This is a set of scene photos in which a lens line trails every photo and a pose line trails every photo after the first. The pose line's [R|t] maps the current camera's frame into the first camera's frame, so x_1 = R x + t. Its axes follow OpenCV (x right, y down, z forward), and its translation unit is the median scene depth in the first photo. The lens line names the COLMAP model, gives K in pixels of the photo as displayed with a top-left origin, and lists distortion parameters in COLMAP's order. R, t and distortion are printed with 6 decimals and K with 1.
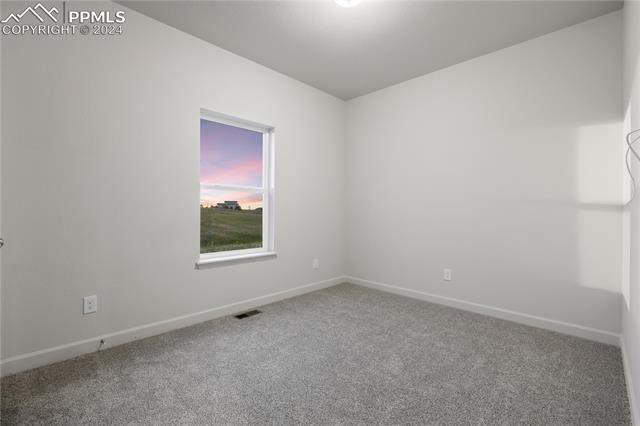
lens RADIAL K [[295.3, 0, 320.0], [0, 295.3, 213.0], [0, 0, 1]] dist [-0.001322, -0.000560]
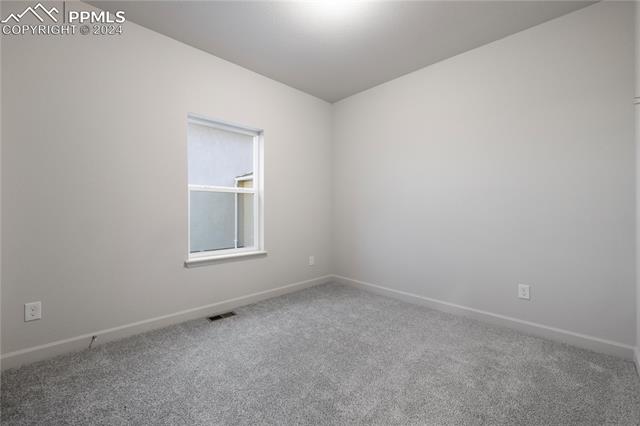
lens RADIAL K [[268.4, 0, 317.9], [0, 268.4, 209.6], [0, 0, 1]] dist [0.000628, 0.000053]
pose [[0.999414, -0.005535, -0.033779, 0.077440], [0.005157, 0.999923, -0.011243, -0.000415], [0.033839, 0.011062, 0.999366, 0.079897]]
